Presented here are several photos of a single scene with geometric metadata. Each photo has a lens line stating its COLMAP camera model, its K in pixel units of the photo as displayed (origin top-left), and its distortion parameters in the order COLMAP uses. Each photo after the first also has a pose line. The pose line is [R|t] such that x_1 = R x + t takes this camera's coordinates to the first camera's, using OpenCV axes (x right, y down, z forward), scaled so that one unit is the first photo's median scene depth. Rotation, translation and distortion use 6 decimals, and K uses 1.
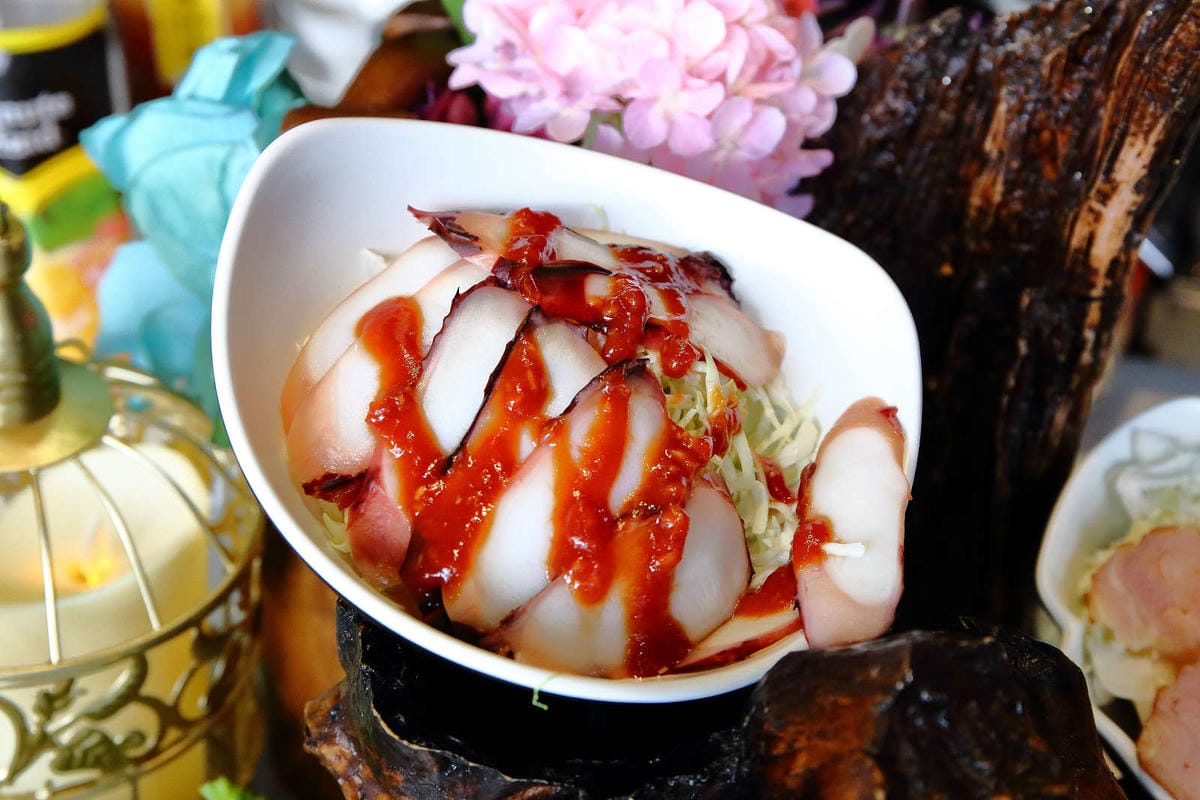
lens RADIAL K [[1931.8, 0, 599.7], [0, 1931.8, 392.5], [0, 0, 1]] dist [0.030570, 0.000000]
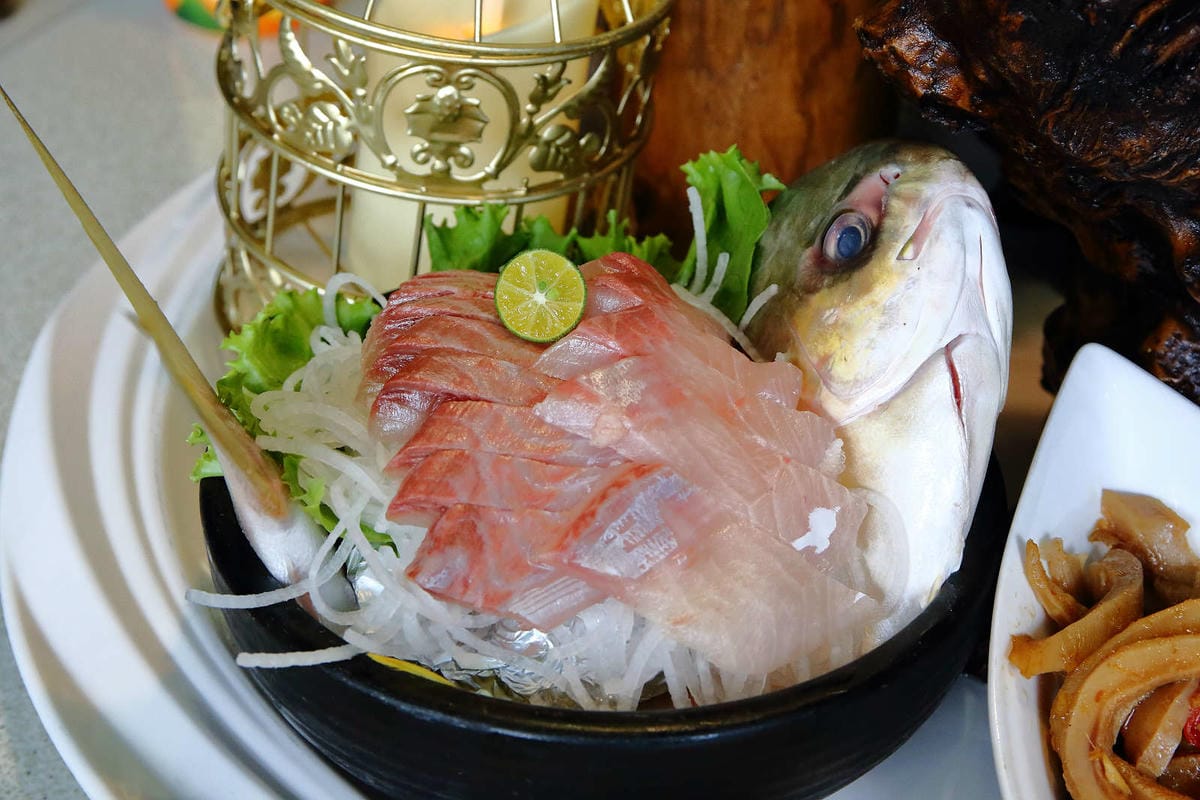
lens RADIAL K [[1855.4, 0, 592.3], [0, 1855.4, 395.2], [0, 0, 1]] dist [0.025659, 0.000000]
pose [[0.993718, -0.052535, 0.098816, -0.377582], [0.046295, 0.996849, 0.064413, 0.271177], [-0.101889, -0.059434, 0.993019, -0.045466]]
